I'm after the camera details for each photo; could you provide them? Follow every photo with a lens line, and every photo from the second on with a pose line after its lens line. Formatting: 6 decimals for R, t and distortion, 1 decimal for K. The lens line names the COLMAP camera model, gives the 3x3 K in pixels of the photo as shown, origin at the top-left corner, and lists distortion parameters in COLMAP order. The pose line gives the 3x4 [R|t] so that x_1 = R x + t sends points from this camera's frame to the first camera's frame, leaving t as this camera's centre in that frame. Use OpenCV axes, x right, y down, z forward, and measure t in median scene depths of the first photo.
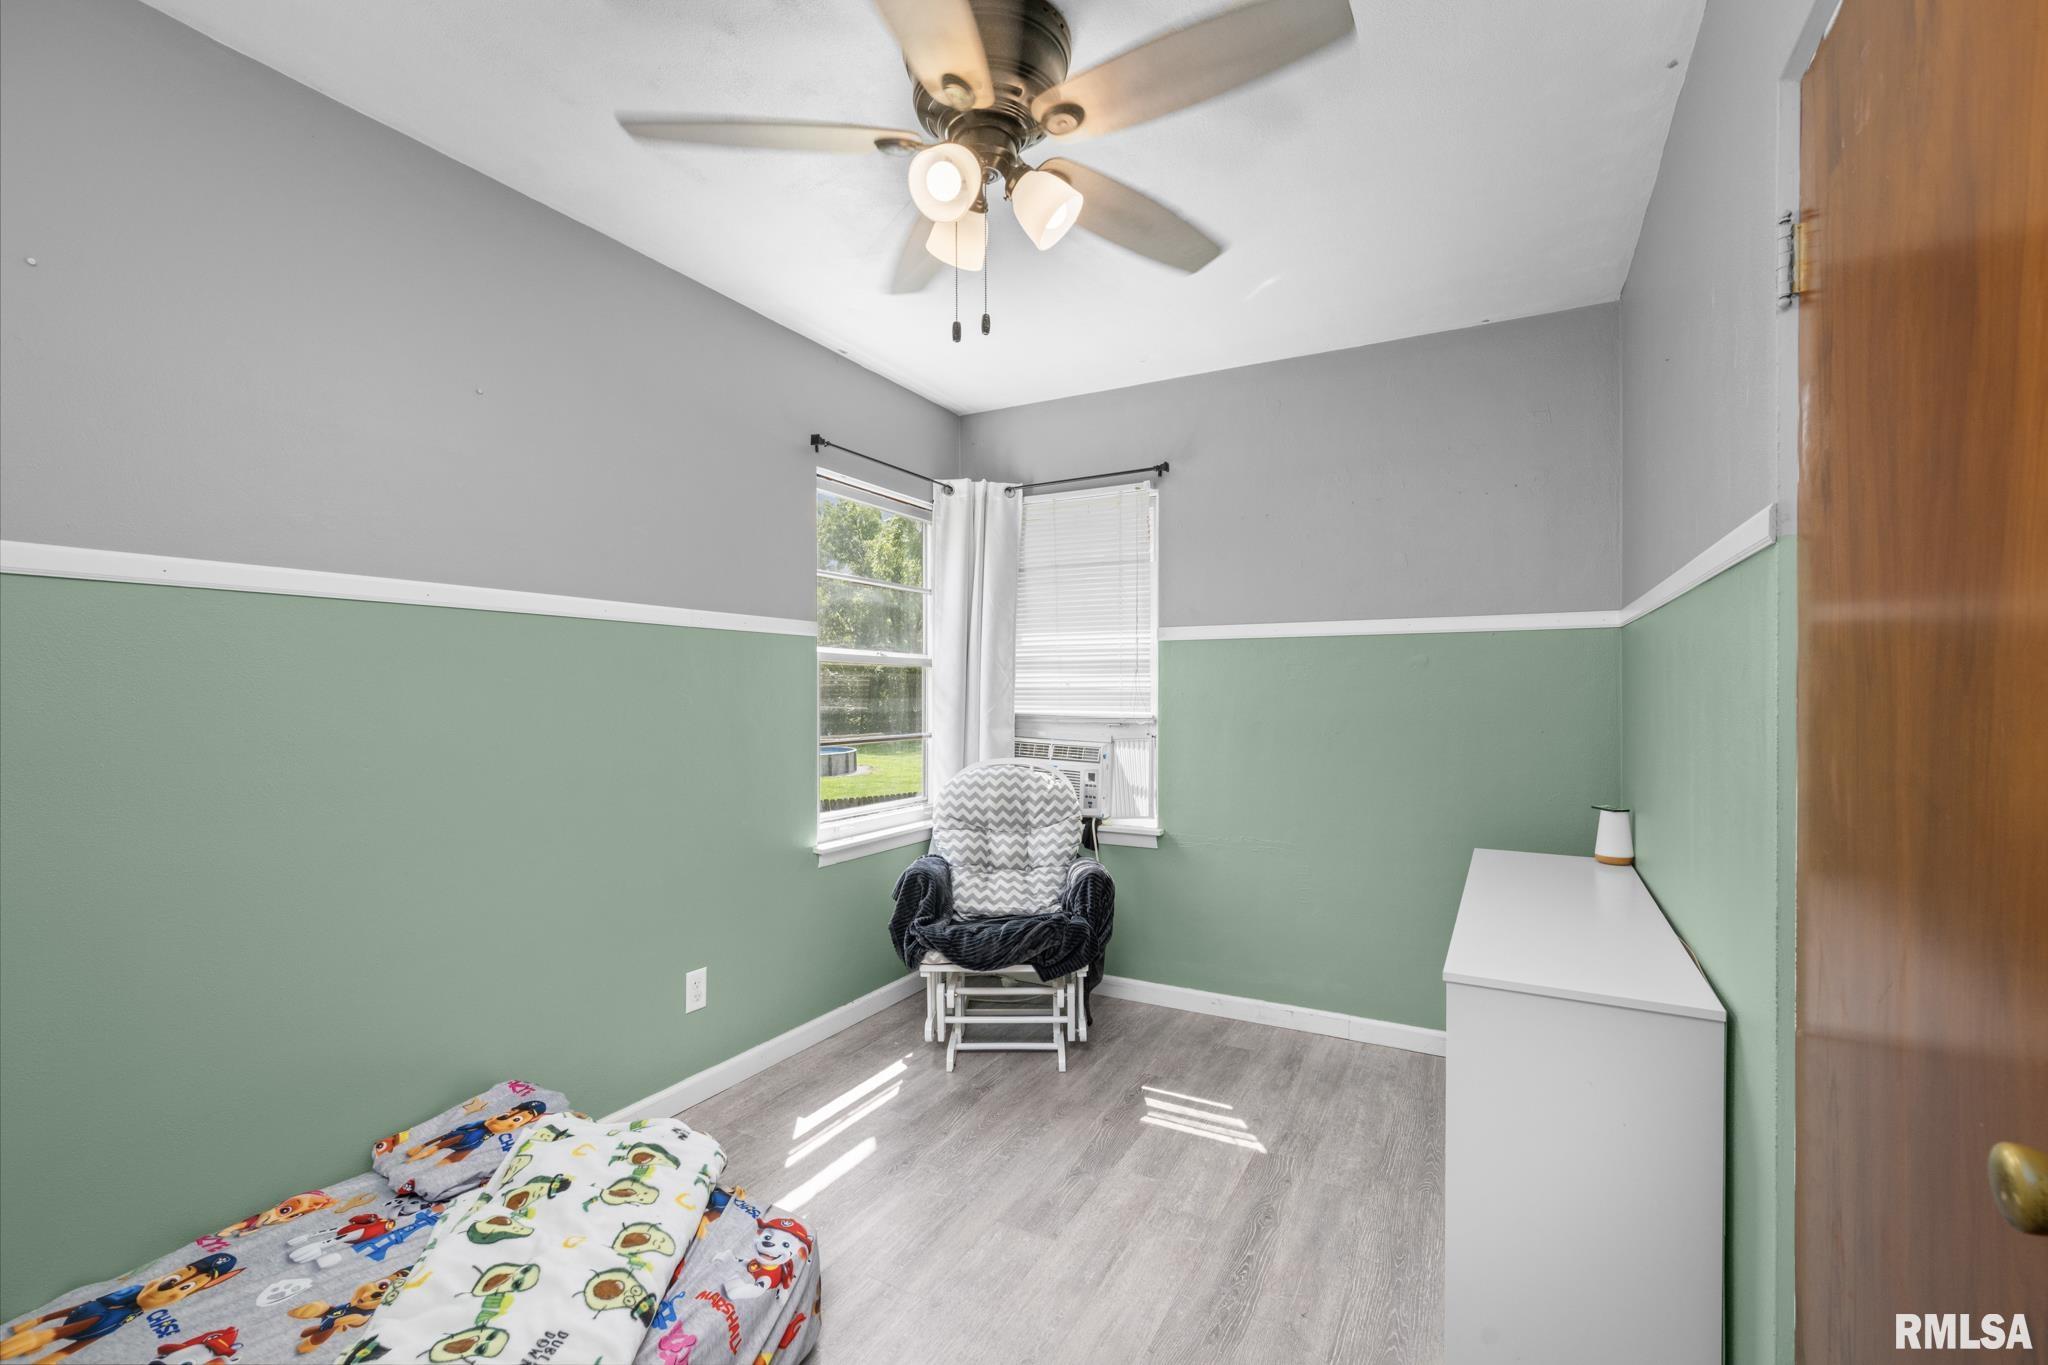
lens RADIAL K [[875.2, 0, 1026.9], [0, 875.2, 705.5], [0, 0, 1]] dist [0.002364, 0.000127]
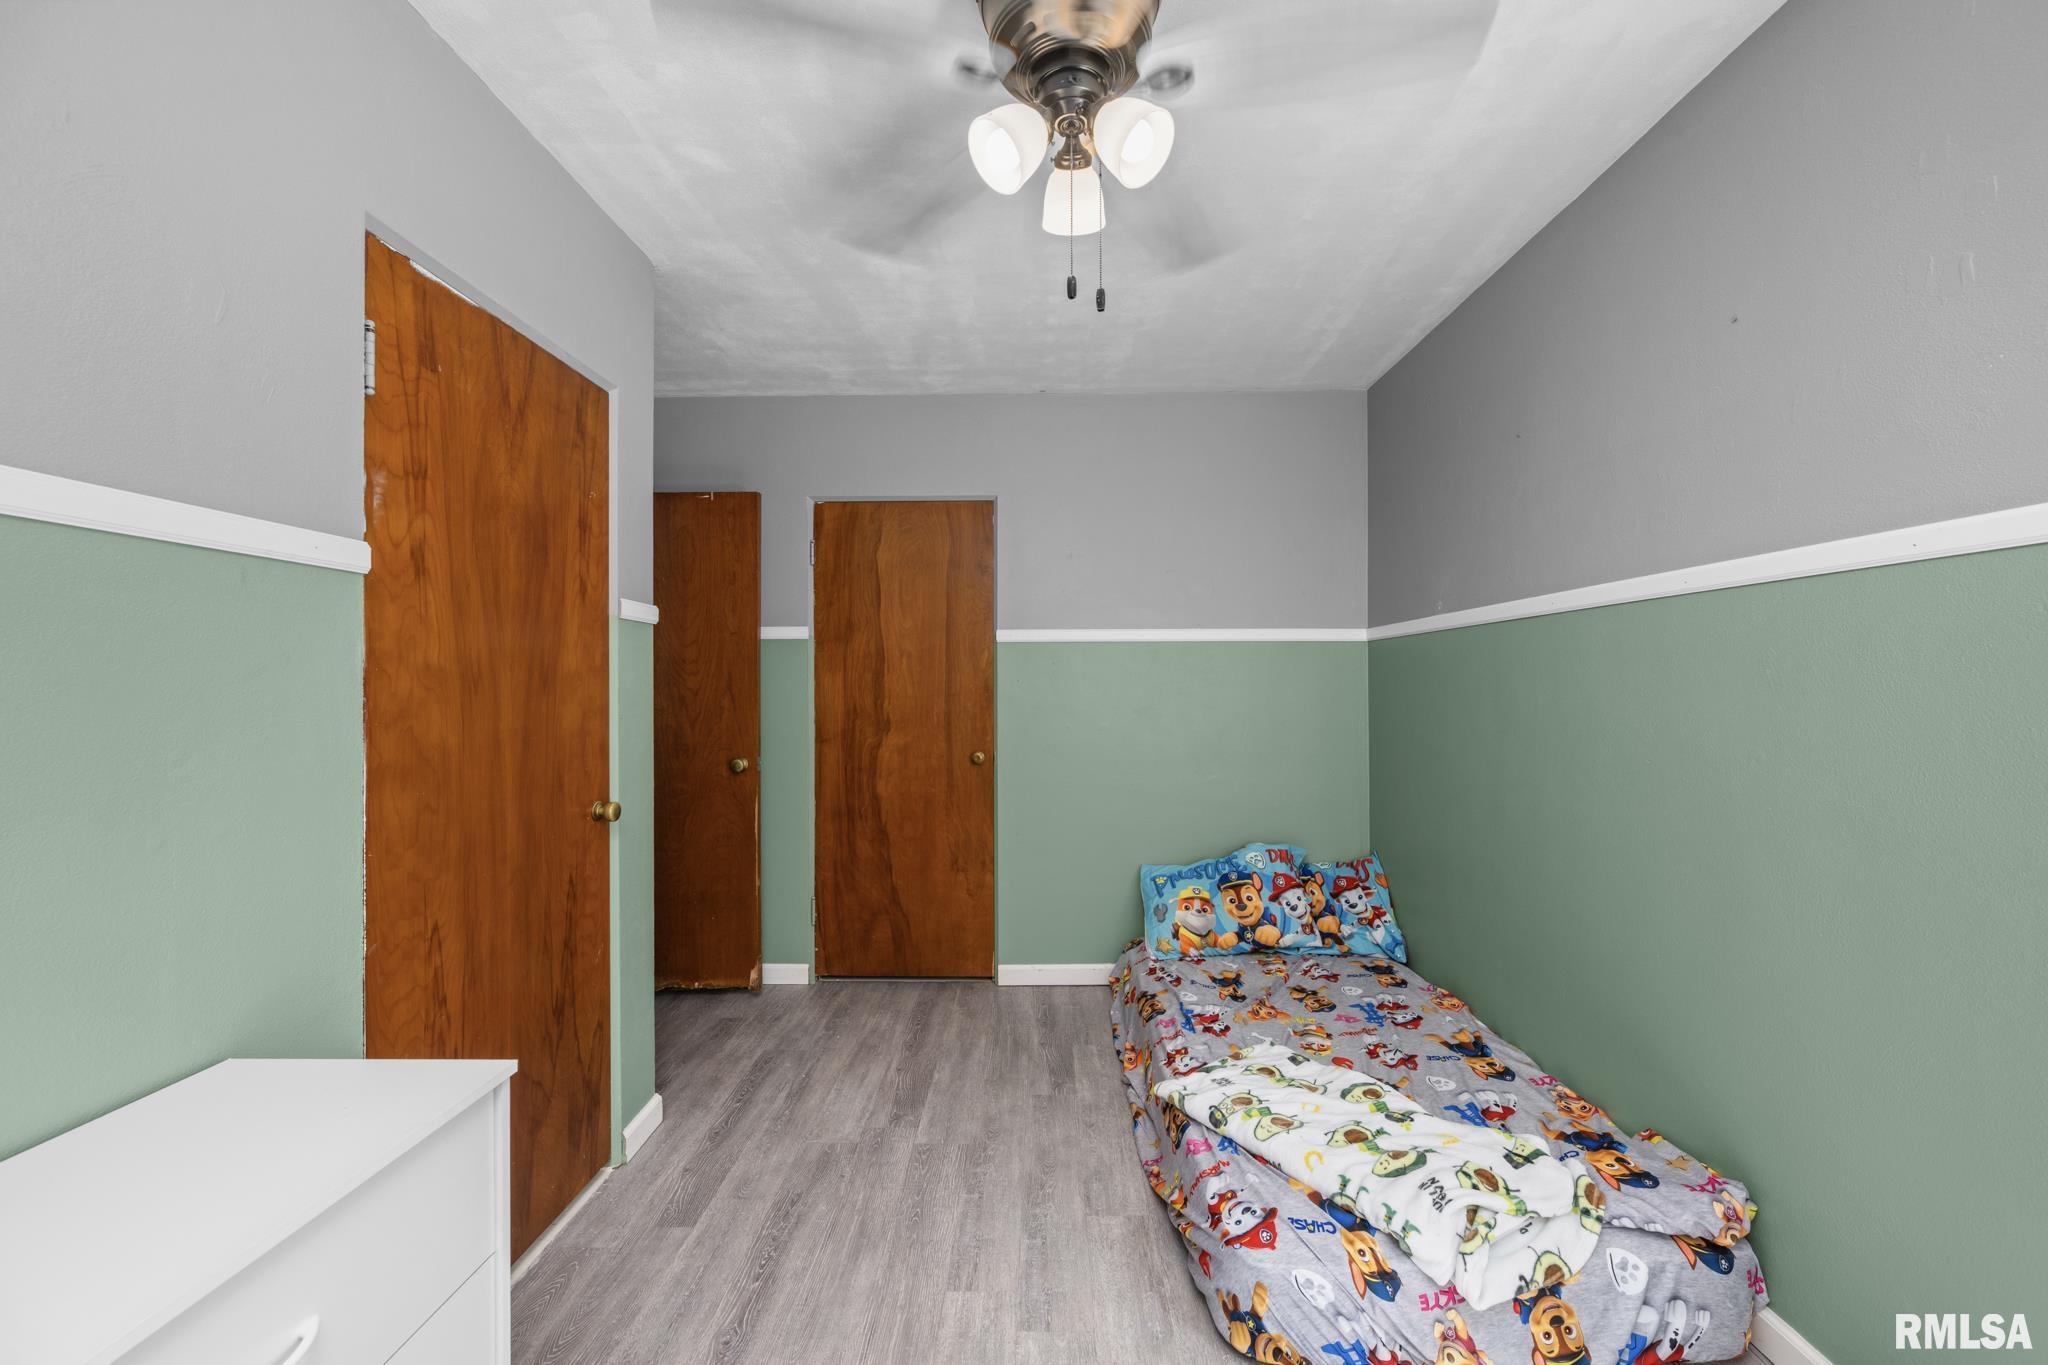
lens RADIAL K [[815.2, 0, 1025.1], [0, 815.2, 680.2], [0, 0, 1]] dist [0.001579, -0.000082]
pose [[-0.890556, 0.003230, -0.454863, 0.405340], [0.000262, 0.999978, 0.006589, -0.034501], [0.454874, 0.005748, -0.890537, 1.823719]]
